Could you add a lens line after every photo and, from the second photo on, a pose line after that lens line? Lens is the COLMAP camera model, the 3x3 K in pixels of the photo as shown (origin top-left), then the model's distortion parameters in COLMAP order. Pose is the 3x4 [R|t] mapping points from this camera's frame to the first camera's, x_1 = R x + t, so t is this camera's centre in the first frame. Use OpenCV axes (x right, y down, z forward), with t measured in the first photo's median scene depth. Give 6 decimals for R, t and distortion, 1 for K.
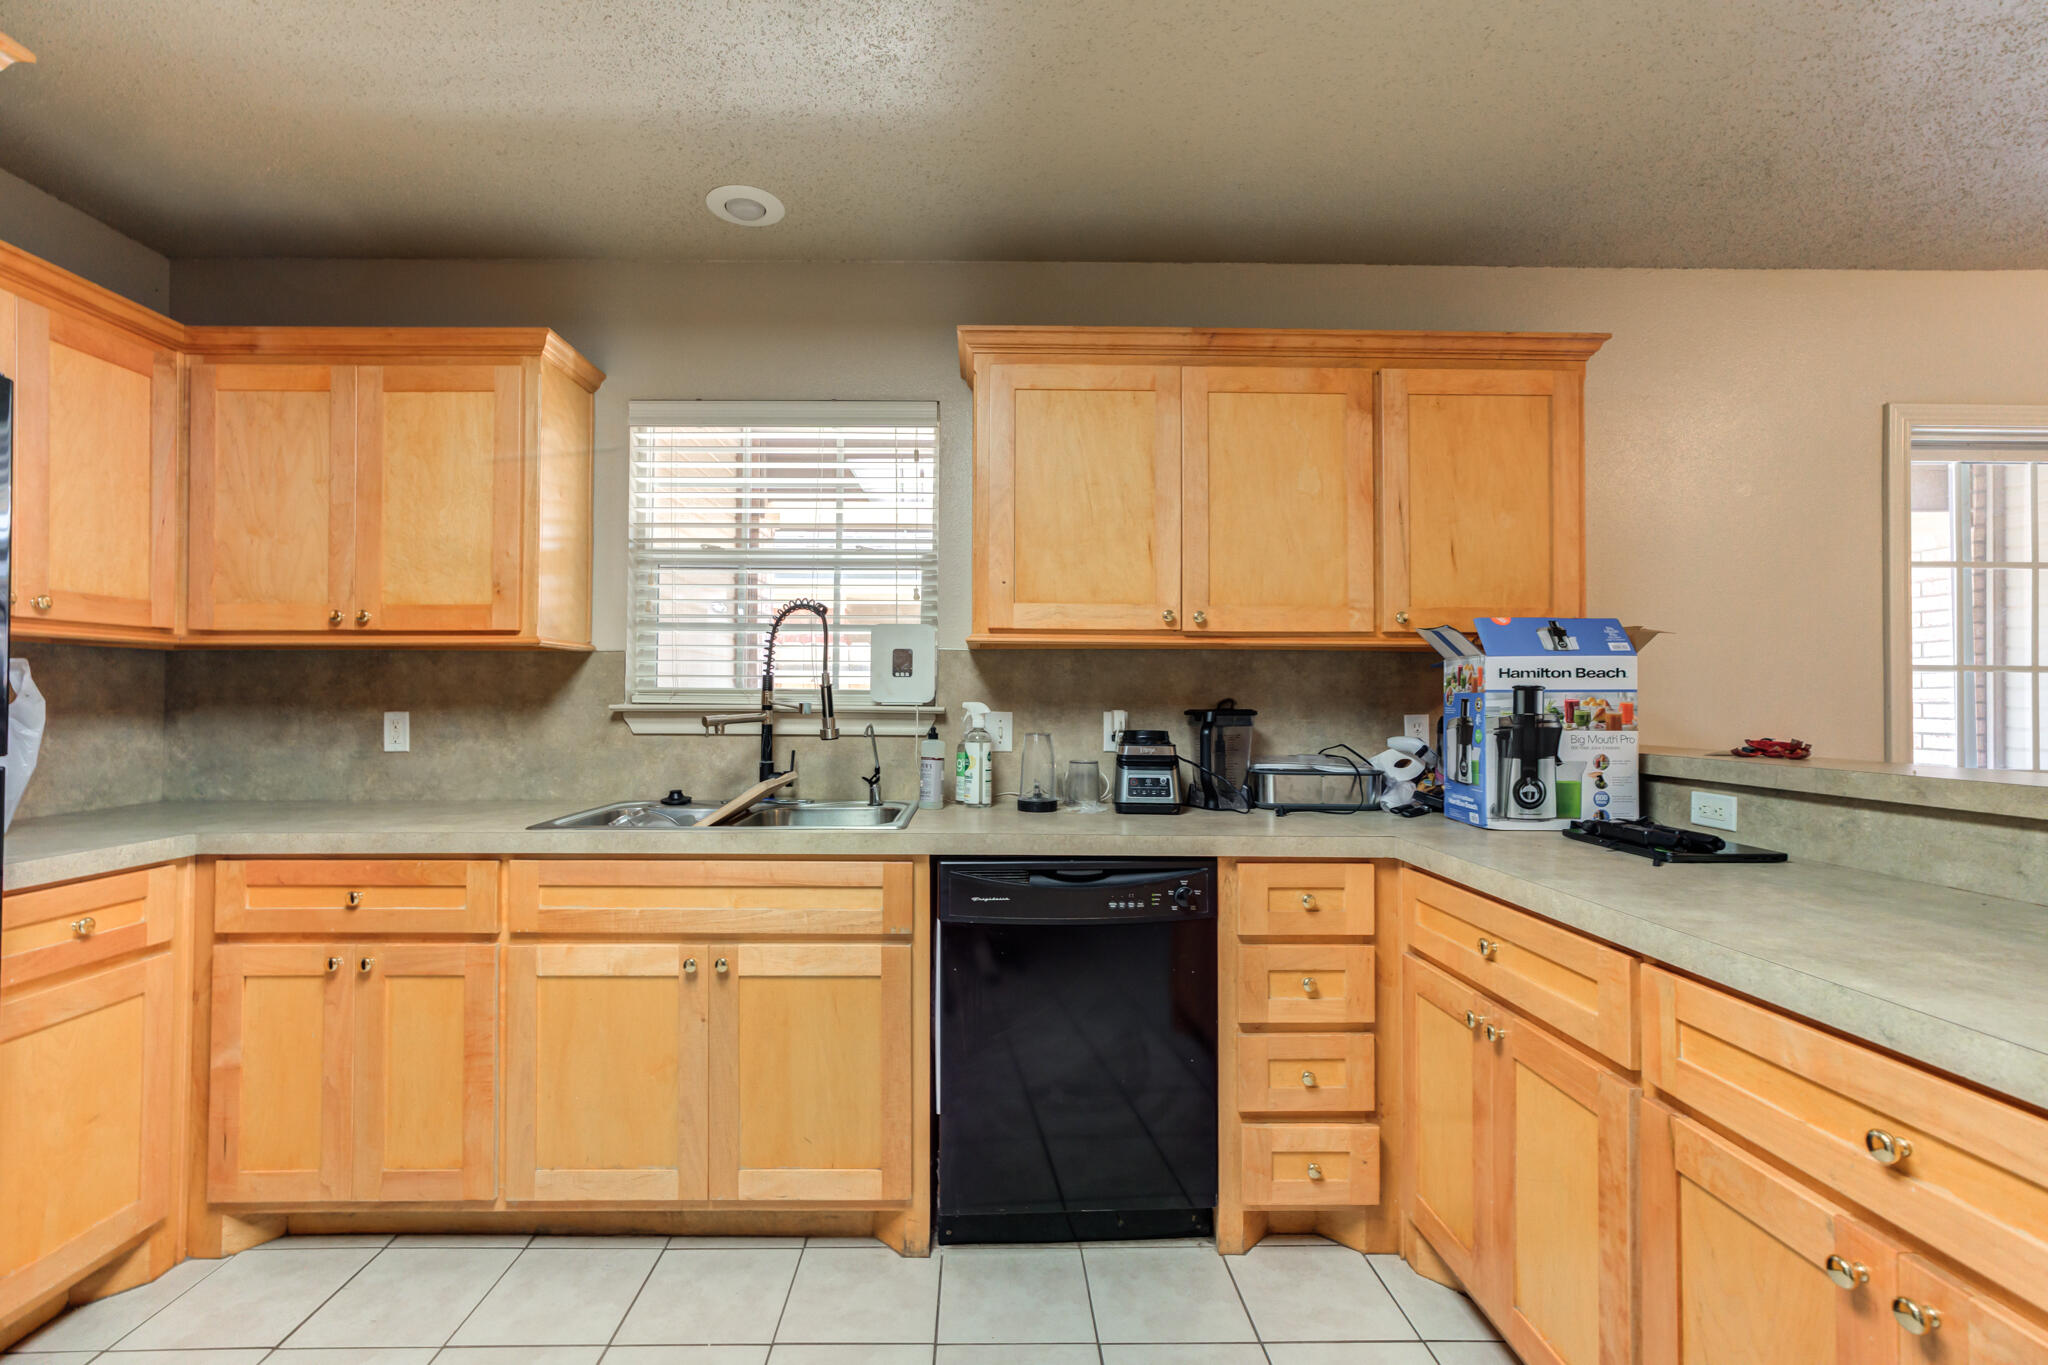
lens RADIAL K [[937.7, 0, 969.4], [0, 937.7, 673.9], [0, 0, 1]] dist [-0.007306, 0.012708]
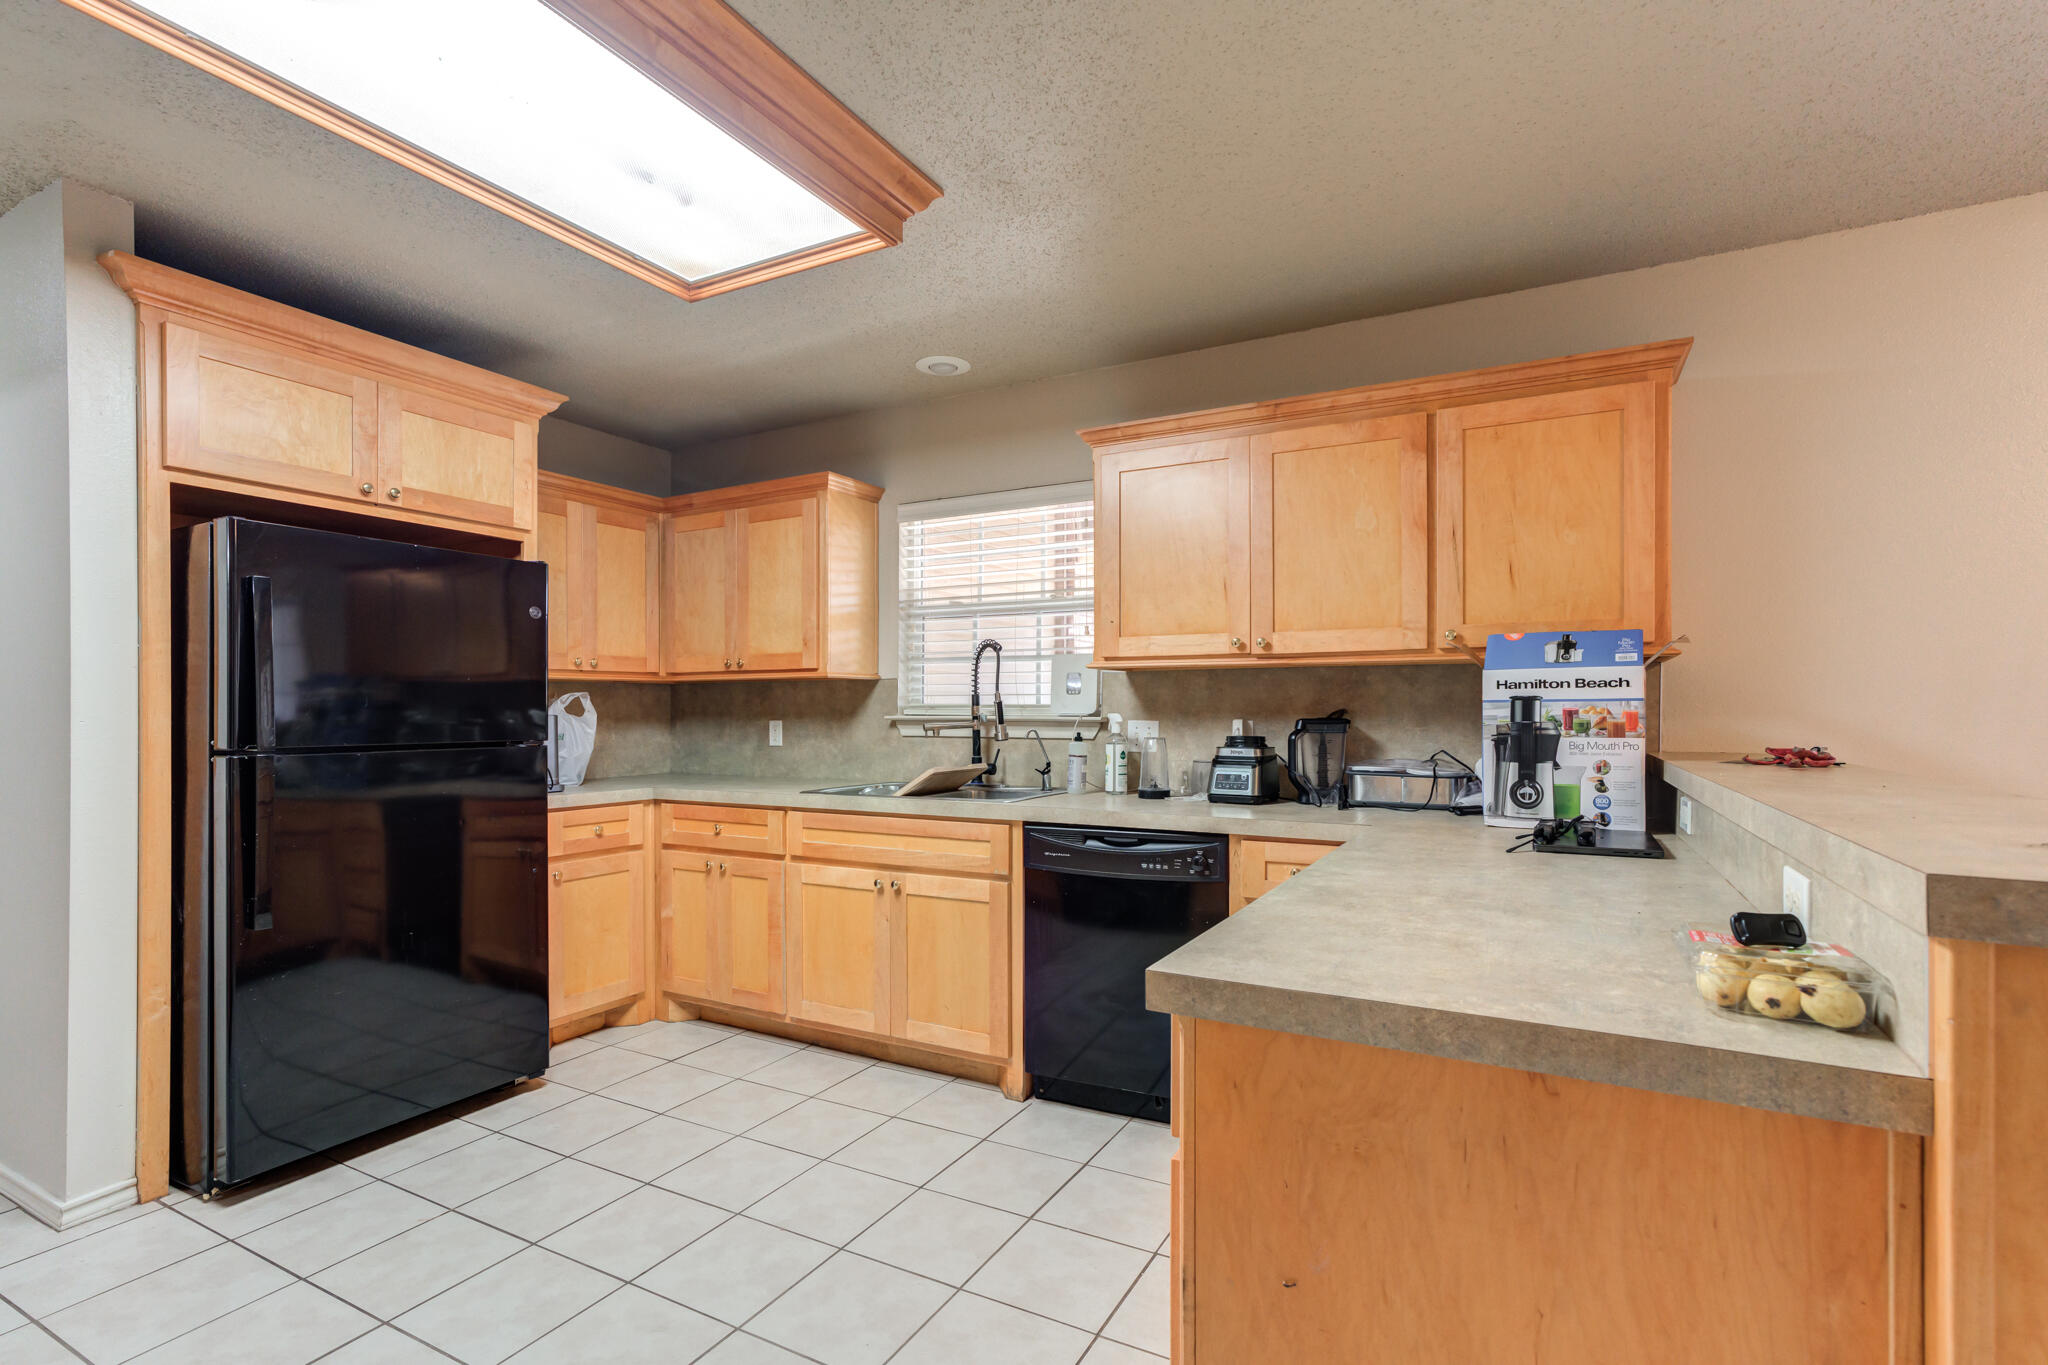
lens RADIAL K [[937.7, 0, 1023.2], [0, 937.7, 694.0], [0, 0, 1]] dist [-0.007306, 0.012708]
pose [[0.884396, -0.013356, -0.466546, 0.585665], [0.017266, 0.999843, 0.004106, -0.004161], [0.466418, -0.011686, 0.884487, -0.234893]]
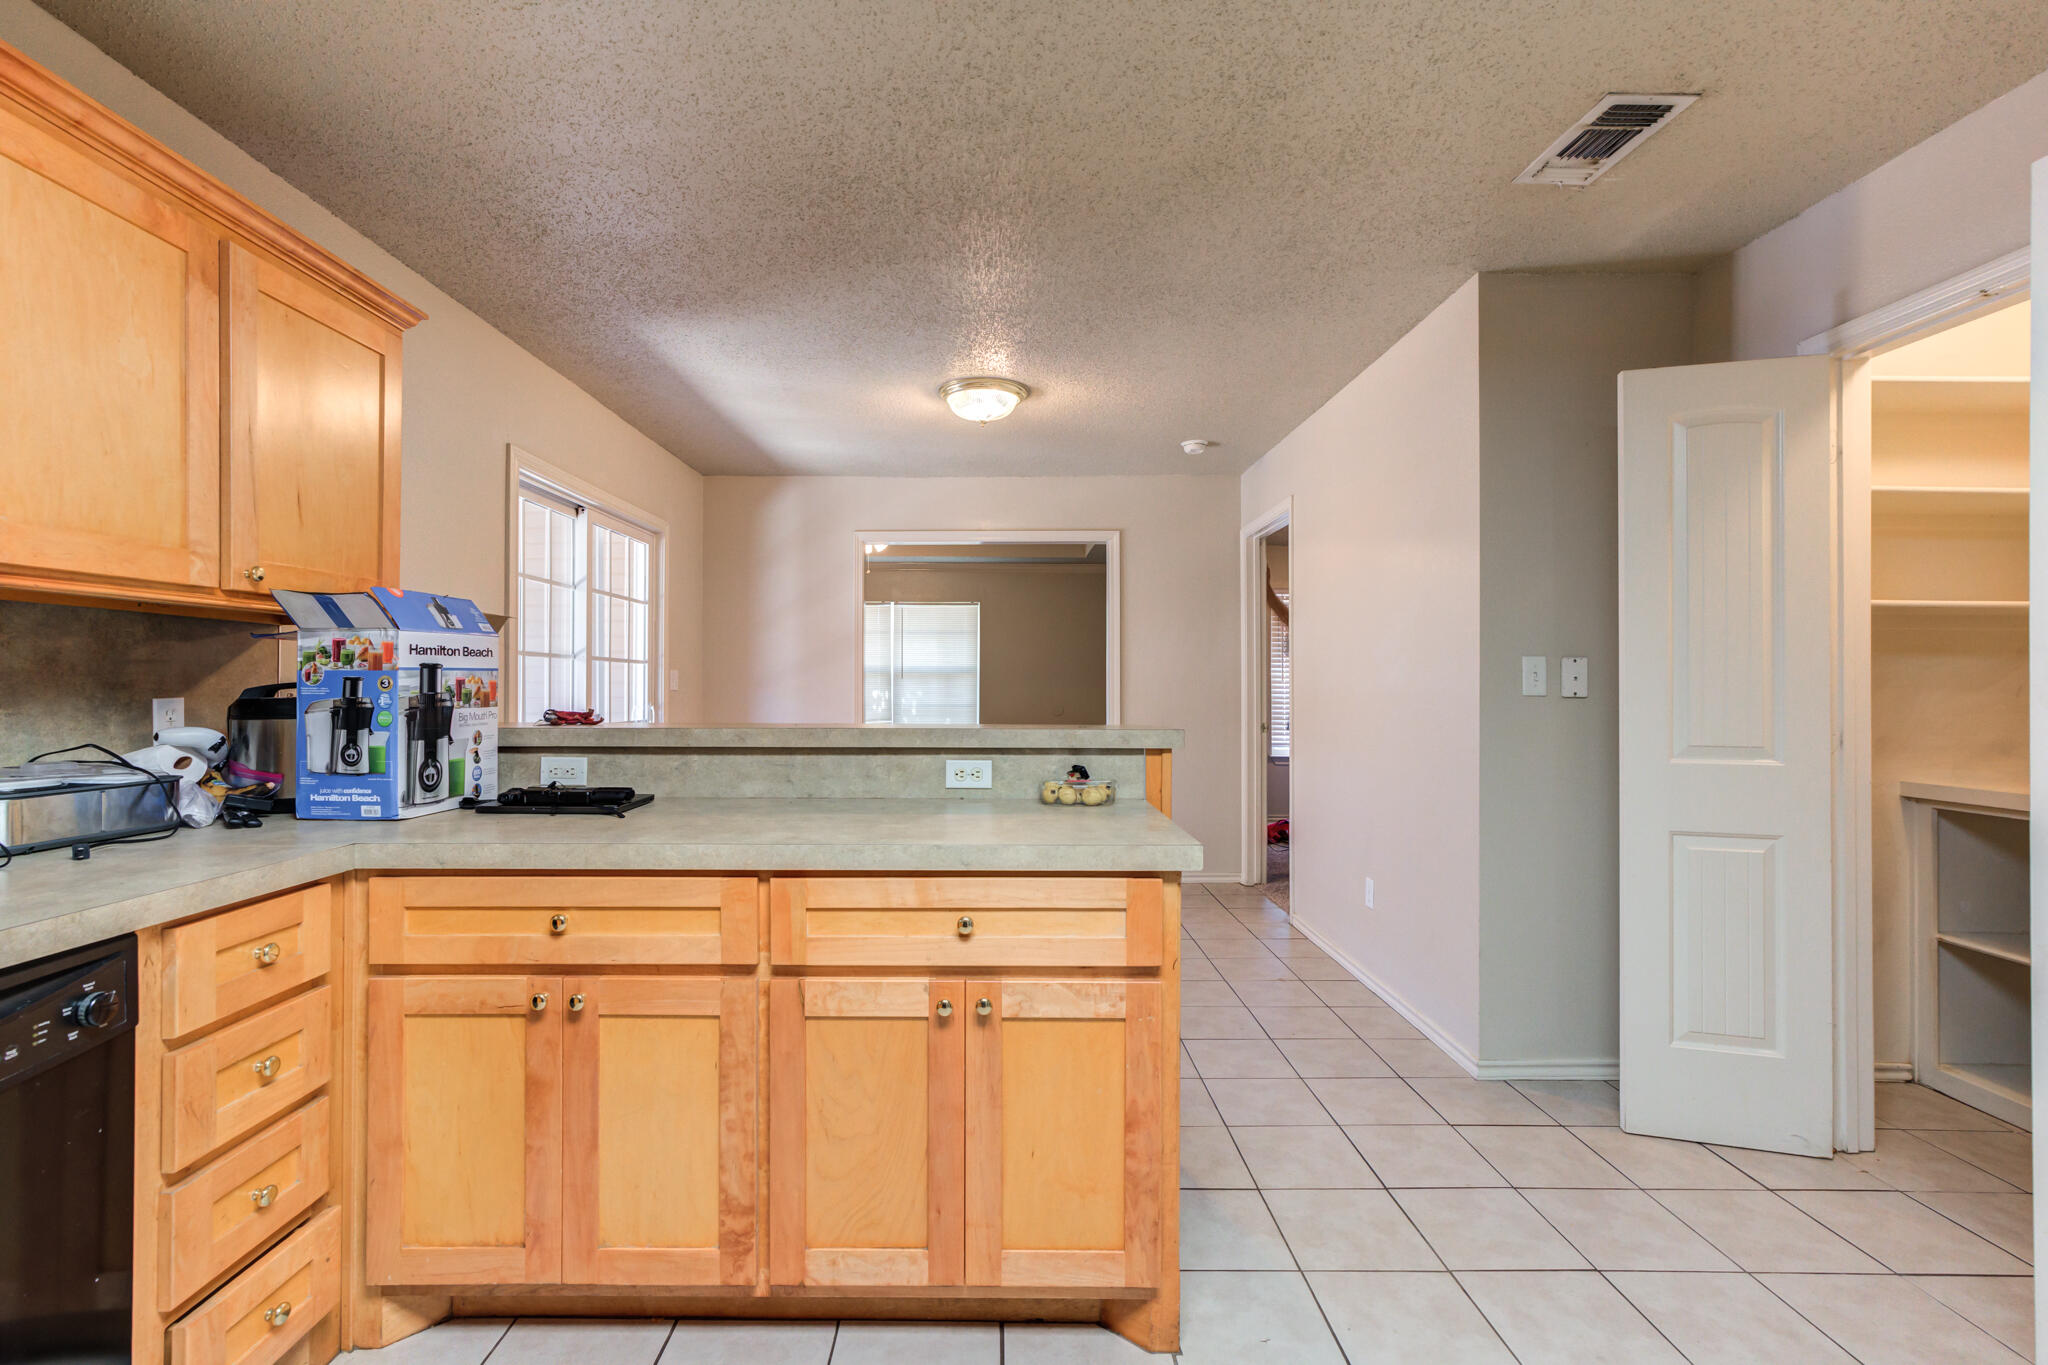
lens RADIAL K [[911.5, 0, 1020.6], [0, 911.5, 675.6], [0, 0, 1]] dist [0.008687, 0.001305]
pose [[0.003738, 0.002090, 0.999991, -0.334378], [-0.026709, 0.999641, -0.001990, 0.010766], [-0.999636, -0.026702, 0.003793, 0.392477]]
